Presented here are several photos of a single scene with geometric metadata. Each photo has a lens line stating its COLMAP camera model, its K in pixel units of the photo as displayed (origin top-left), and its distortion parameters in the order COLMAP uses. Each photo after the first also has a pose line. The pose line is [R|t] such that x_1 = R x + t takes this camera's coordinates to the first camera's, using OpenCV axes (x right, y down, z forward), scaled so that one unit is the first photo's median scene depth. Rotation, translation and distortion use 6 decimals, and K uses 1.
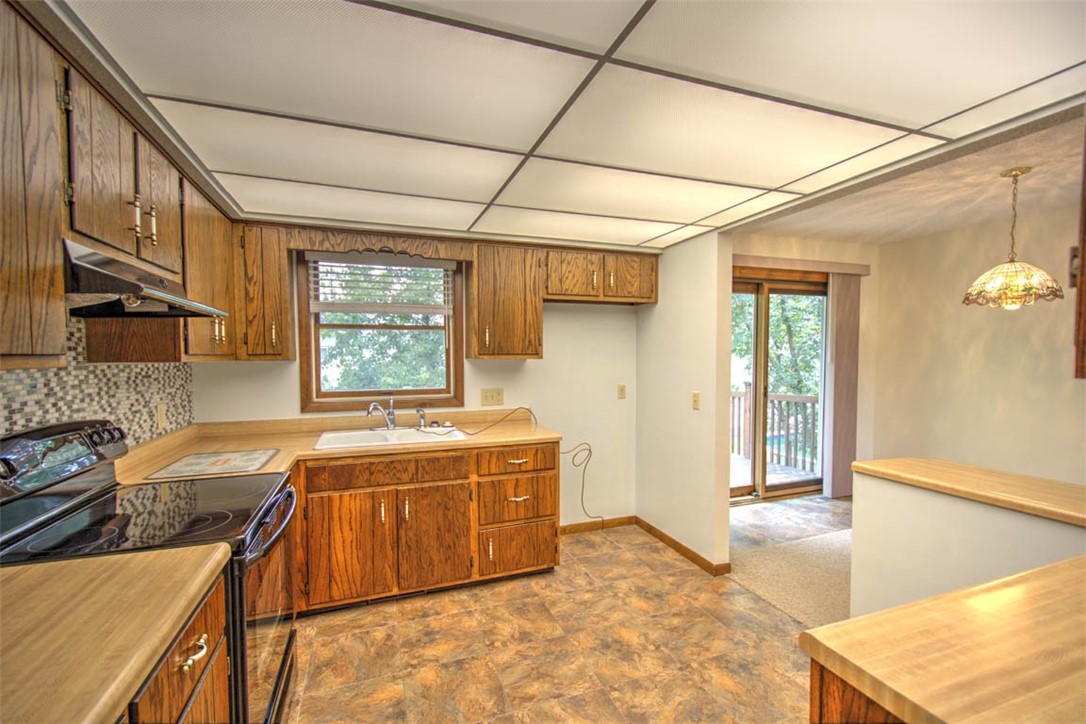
lens RADIAL K [[466.9, 0, 539.1], [0, 466.9, 367.4], [0, 0, 1]] dist [0.003305, 0.000259]
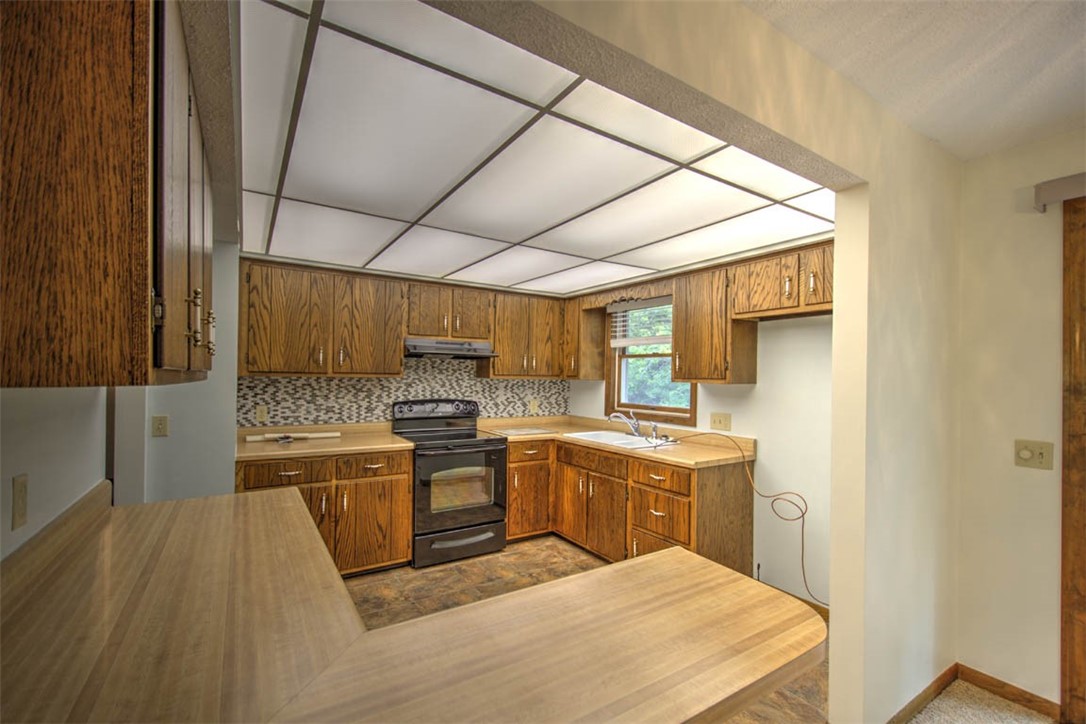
lens RADIAL K [[466.9, 0, 540.7], [0, 466.9, 367.7], [0, 0, 1]] dist [0.003305, 0.000259]
pose [[0.227847, -0.007913, -0.973665, 0.866753], [-0.042999, 0.998910, -0.018180, -0.018726], [0.972747, 0.046009, 0.227258, 0.443001]]
